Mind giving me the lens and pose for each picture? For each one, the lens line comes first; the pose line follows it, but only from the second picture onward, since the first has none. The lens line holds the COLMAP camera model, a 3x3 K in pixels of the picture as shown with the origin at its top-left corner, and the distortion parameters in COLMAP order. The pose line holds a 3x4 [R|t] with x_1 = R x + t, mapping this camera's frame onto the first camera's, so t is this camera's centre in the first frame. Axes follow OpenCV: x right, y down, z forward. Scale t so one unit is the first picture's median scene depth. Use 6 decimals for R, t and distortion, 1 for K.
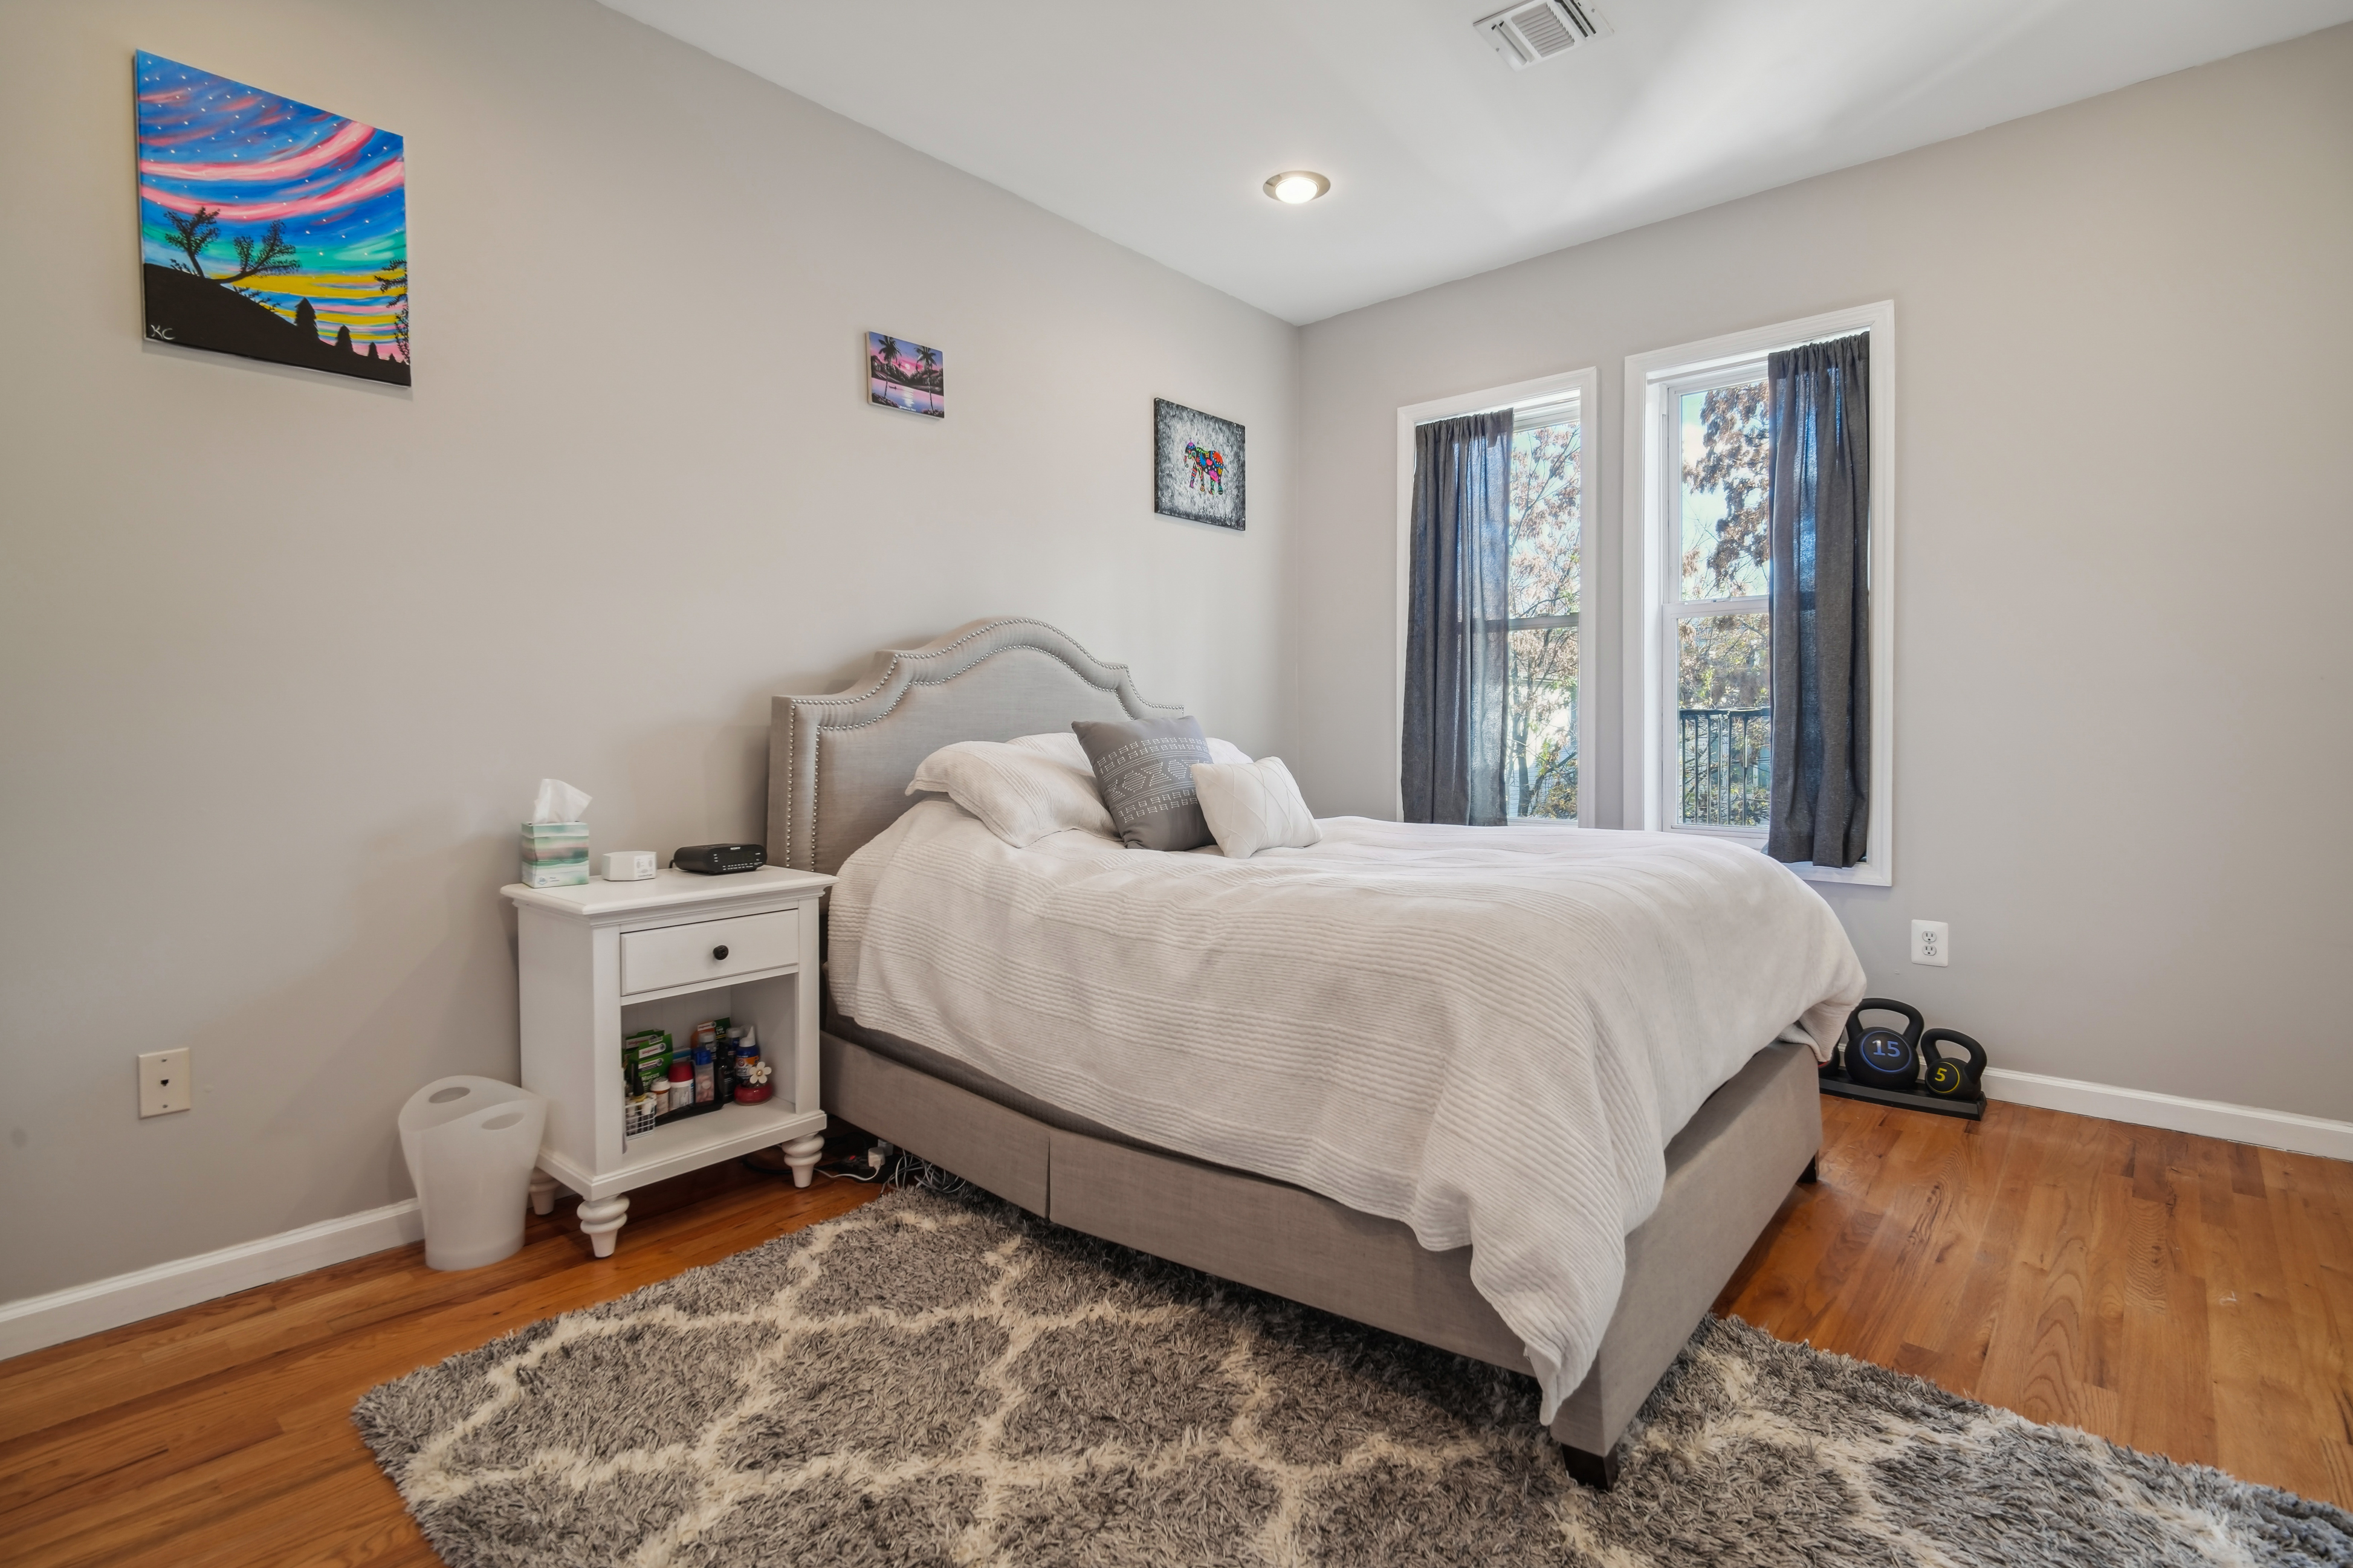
lens RADIAL K [[1121.7, 0, 1181.0], [0, 1121.7, 756.7], [0, 0, 1]] dist [0.000485, -0.001650]
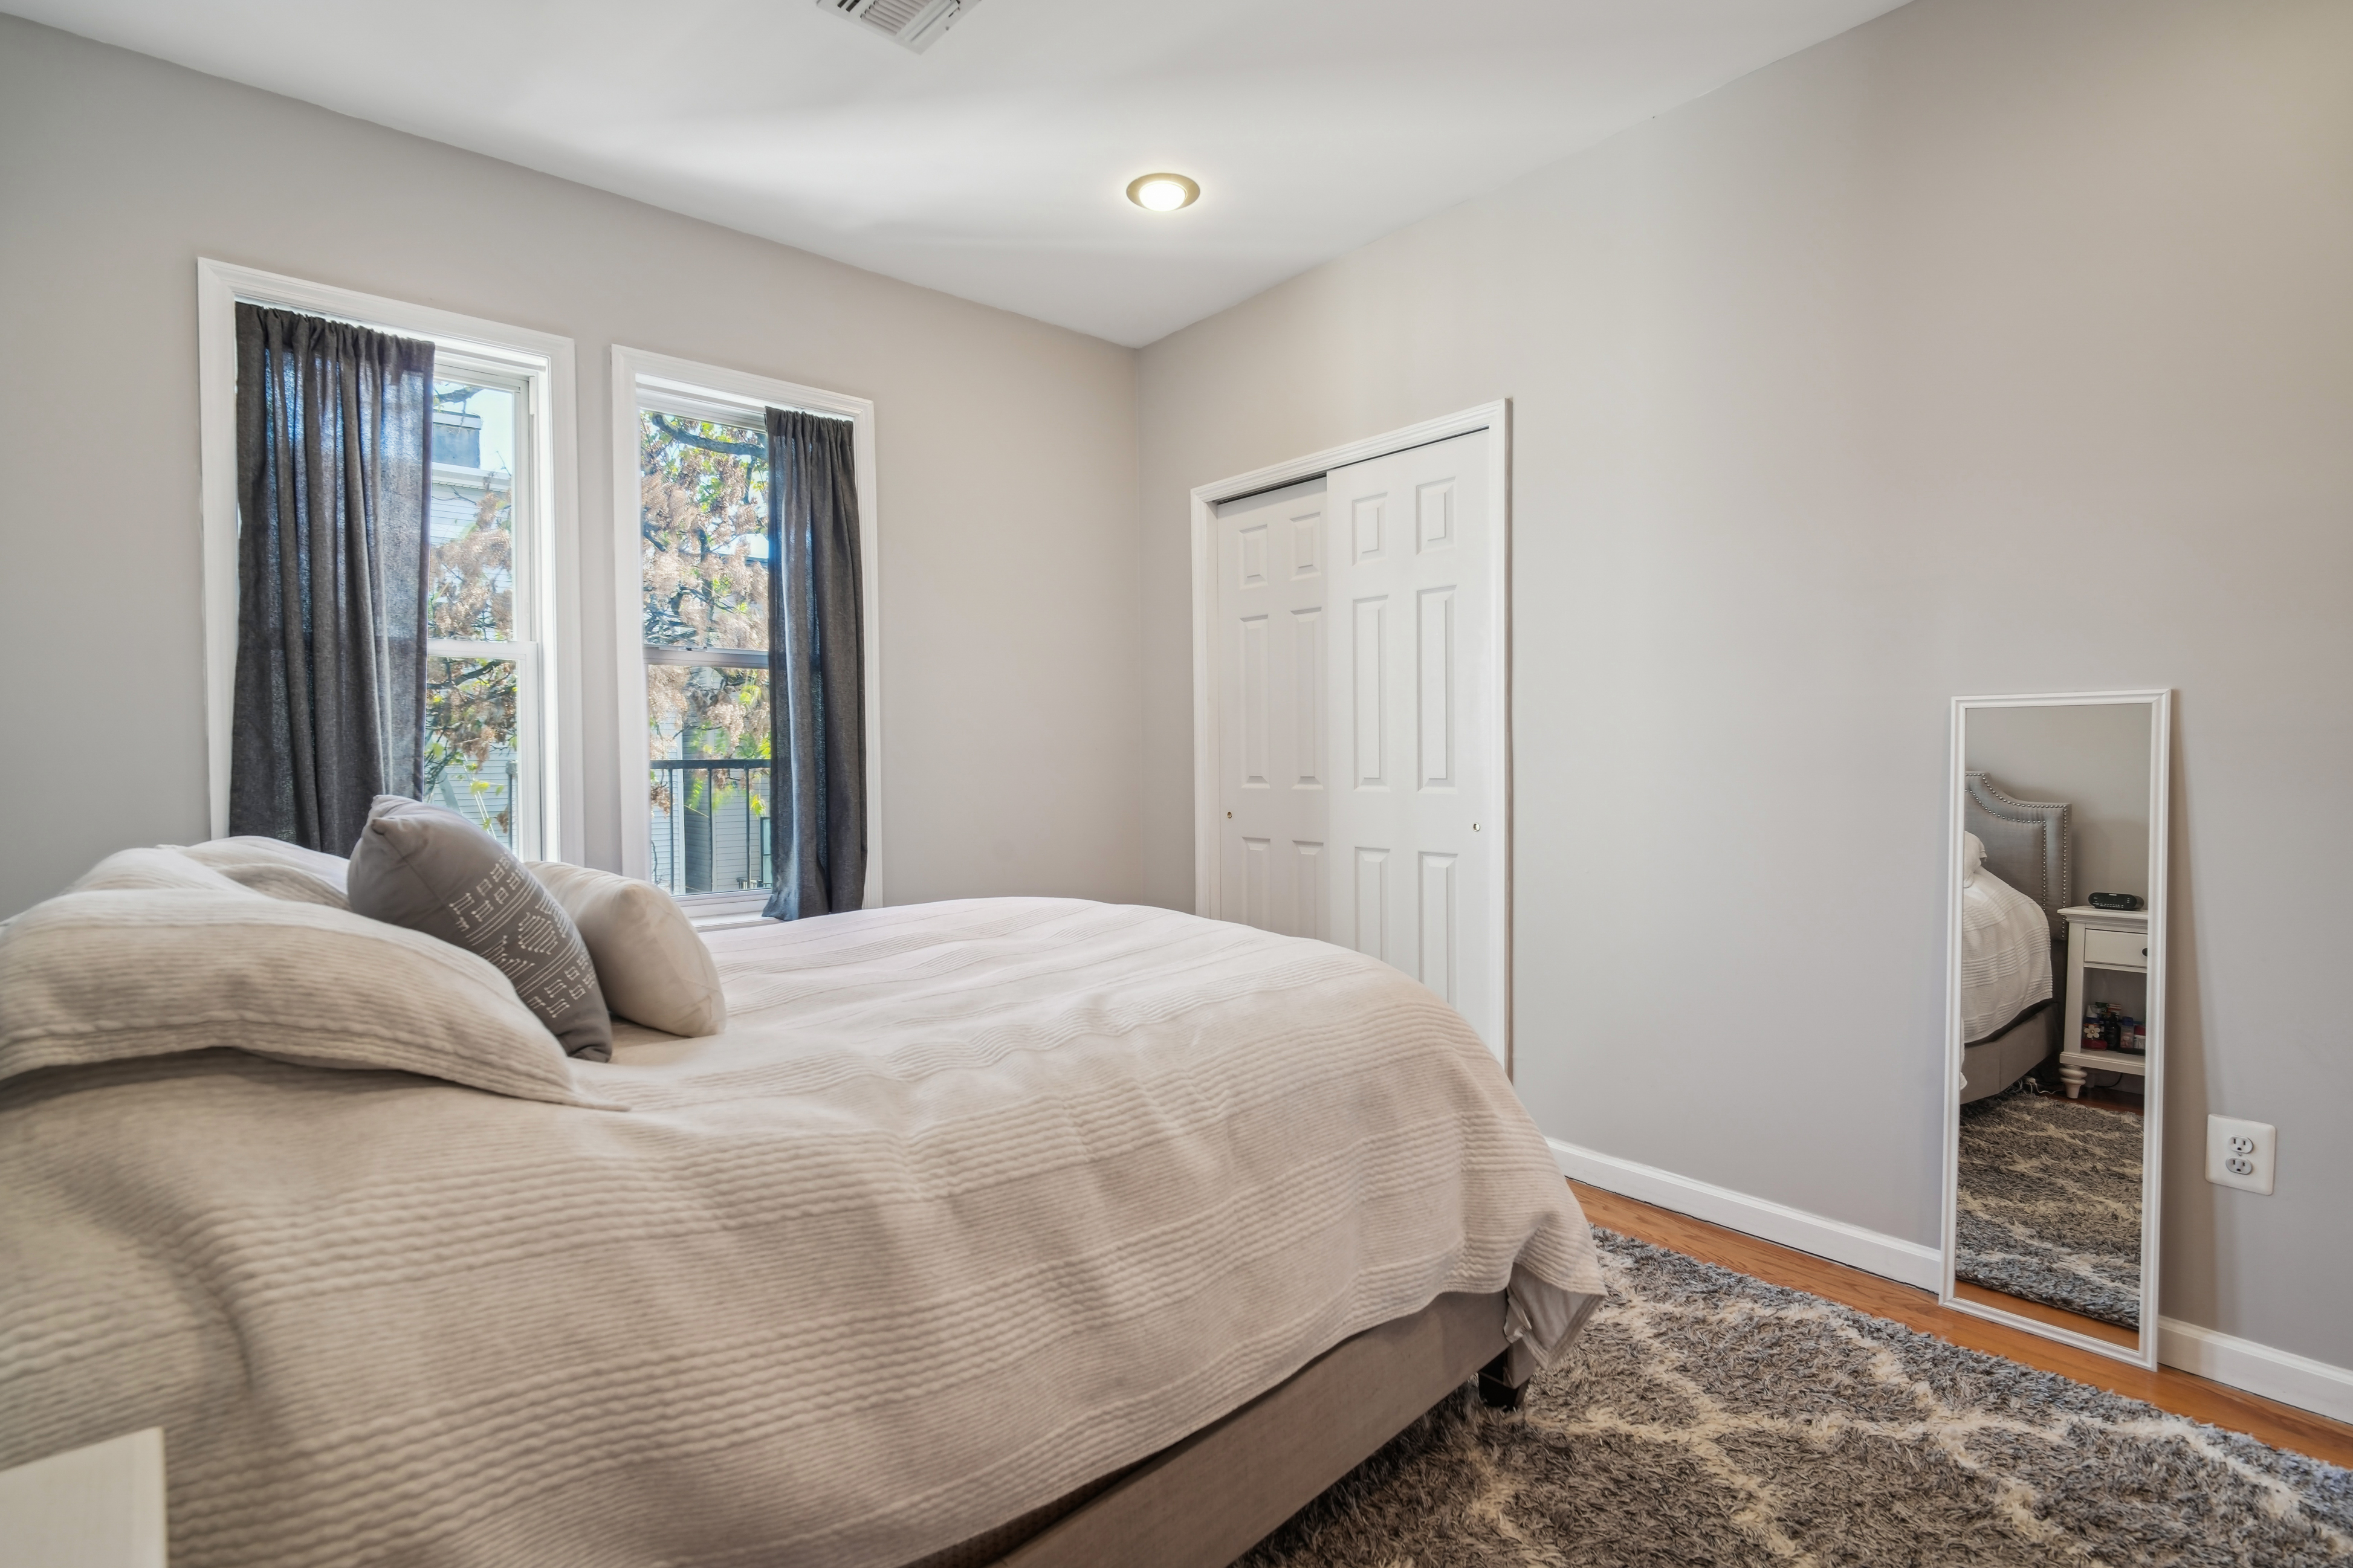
lens RADIAL K [[1110.1, 0, 1179.2], [0, 1110.1, 779.3], [0, 0, 1]] dist [0.013001, -0.011718]
pose [[0.141561, -0.020240, 0.989723, -0.421982], [0.030478, 0.999406, 0.016079, -0.040050], [-0.989460, 0.027889, 0.142094, 0.547298]]
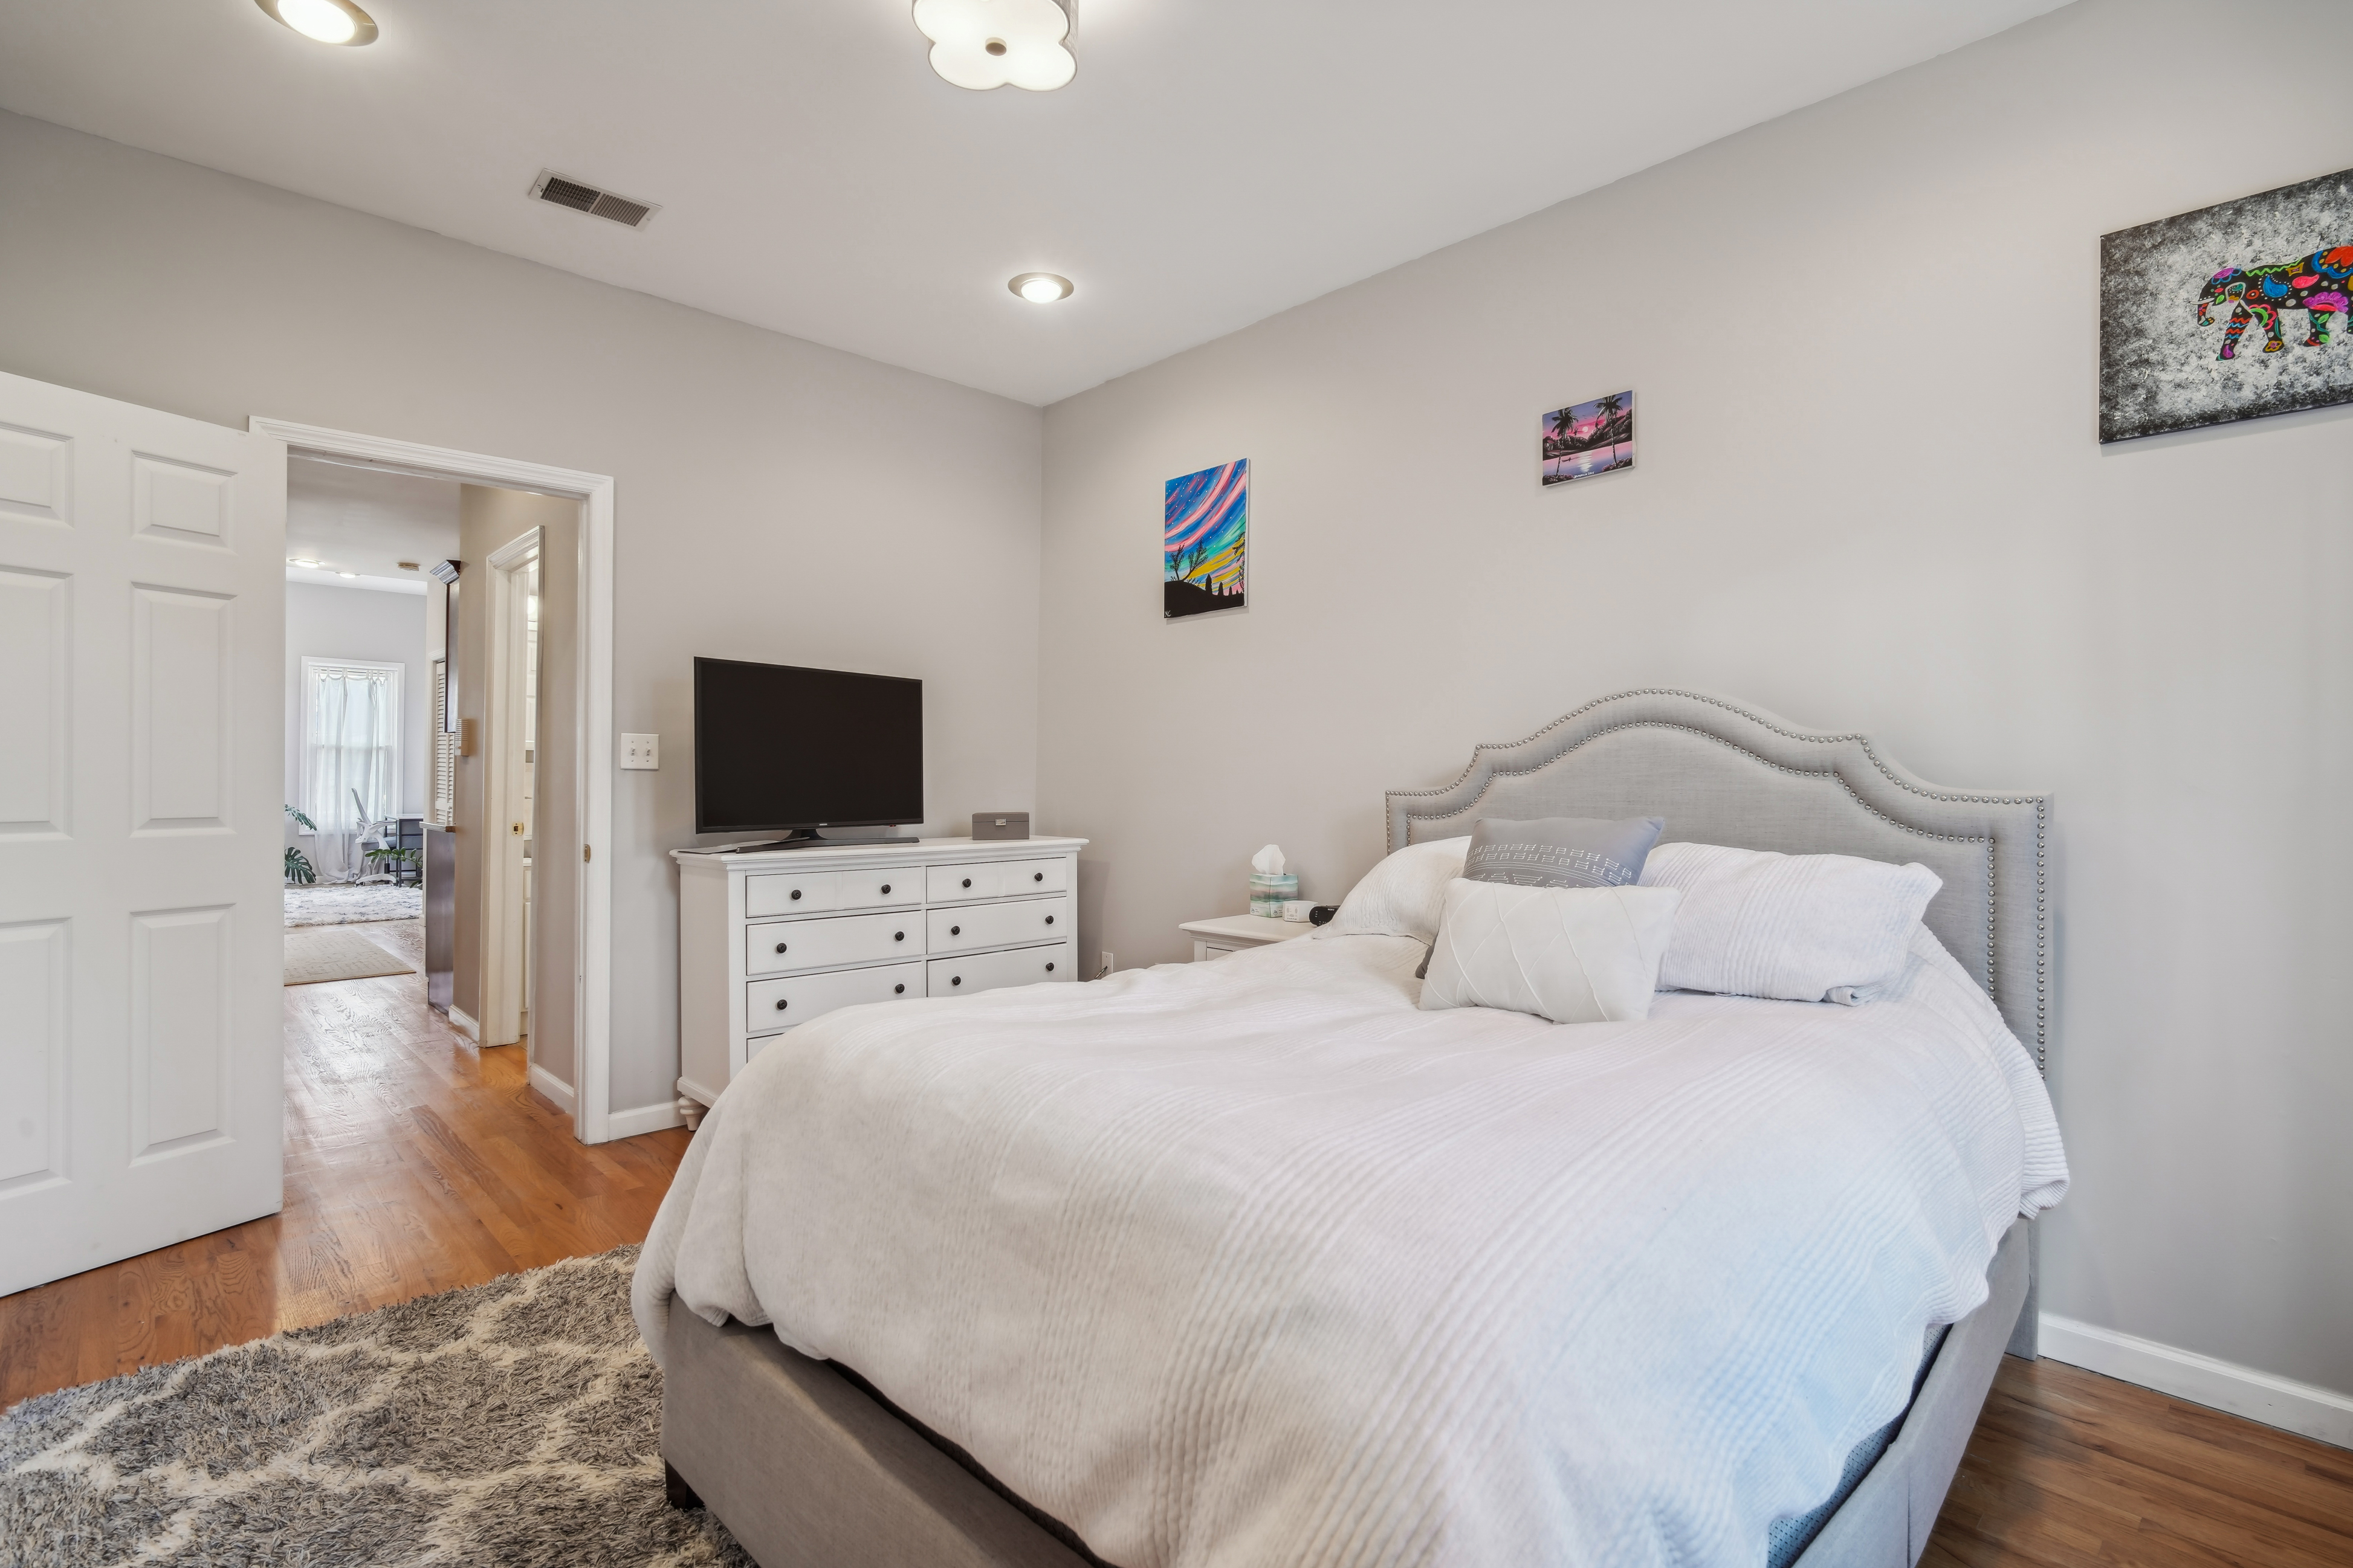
lens RADIAL K [[1132.5, 0, 1171.5], [0, 1132.5, 765.8], [0, 0, 1]] dist [-0.001011, -0.001496]
pose [[-0.091574, -0.012690, -0.995717, 0.700826], [-0.029414, 0.999517, -0.010033, -0.050686], [0.995364, 0.028369, -0.091903, 0.741535]]
